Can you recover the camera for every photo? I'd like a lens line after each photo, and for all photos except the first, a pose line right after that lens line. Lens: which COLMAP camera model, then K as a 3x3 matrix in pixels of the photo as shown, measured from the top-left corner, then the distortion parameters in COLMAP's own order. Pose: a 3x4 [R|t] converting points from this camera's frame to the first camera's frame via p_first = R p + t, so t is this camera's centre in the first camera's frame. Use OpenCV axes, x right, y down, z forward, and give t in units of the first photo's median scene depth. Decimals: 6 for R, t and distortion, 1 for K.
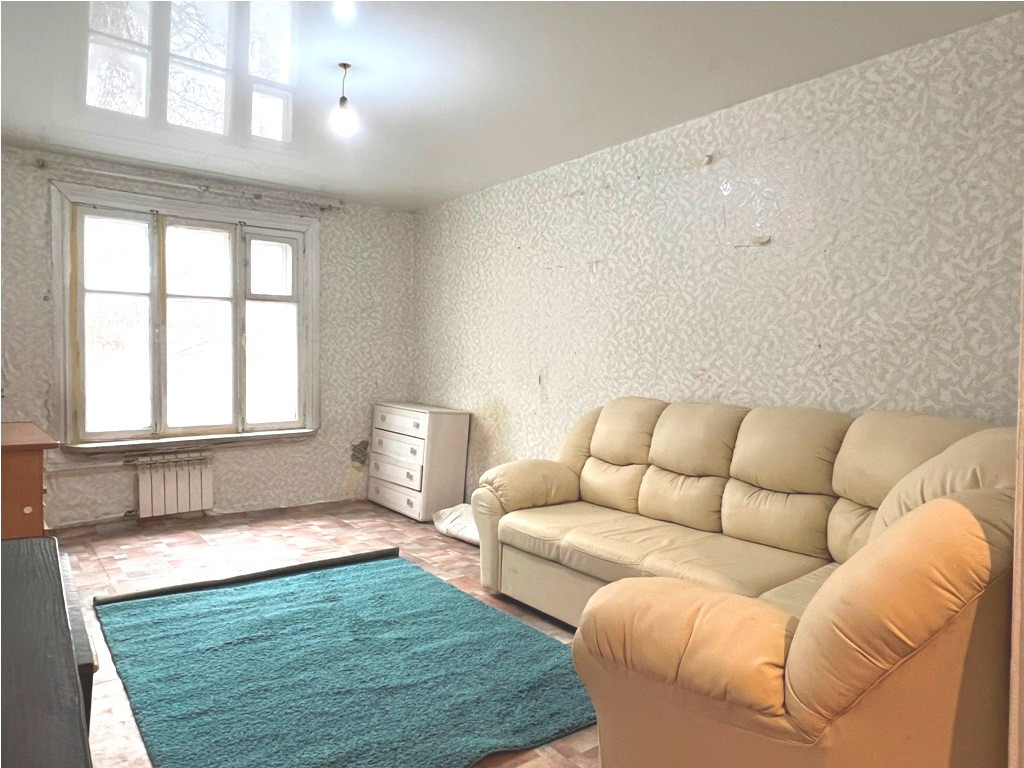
lens RADIAL K [[667.1, 0, 506.4], [0, 667.1, 381.8], [0, 0, 1]] dist [0.009825, -0.003343]
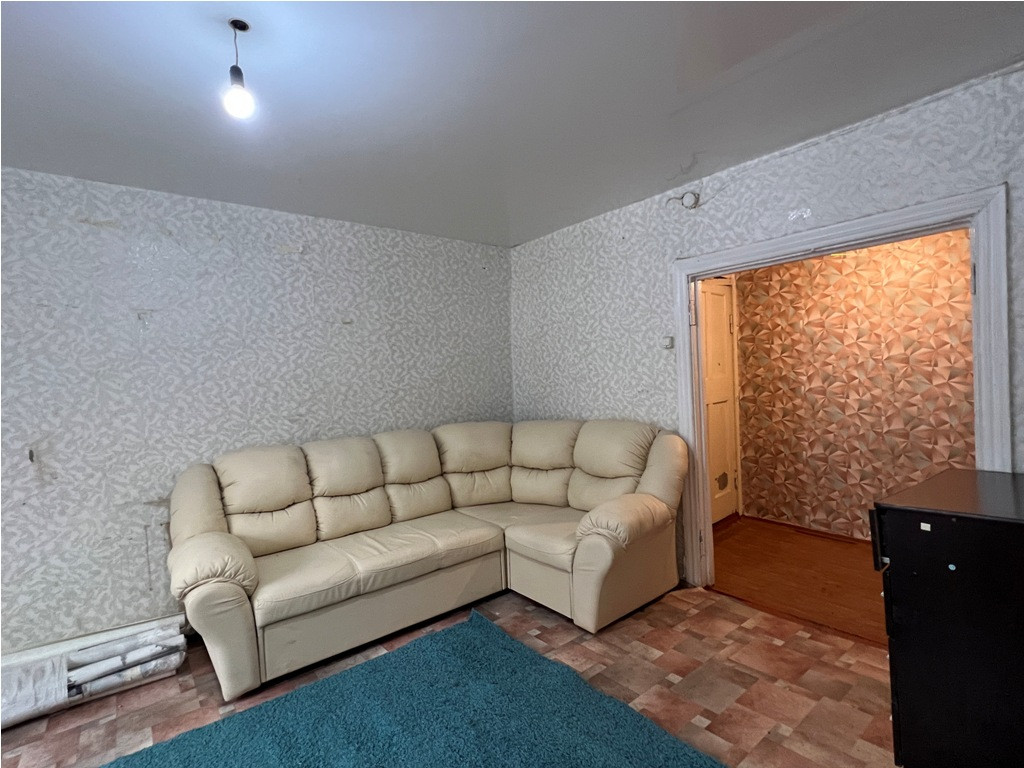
lens RADIAL K [[493.1, 0, 509.8], [0, 493.1, 381.6], [0, 0, 1]] dist [-0.002059, -0.000459]
pose [[-0.015804, -0.026054, 0.999536, -0.624752], [0.073318, 0.996939, 0.027146, -0.076175], [-0.997183, 0.073713, -0.013845, 0.612398]]
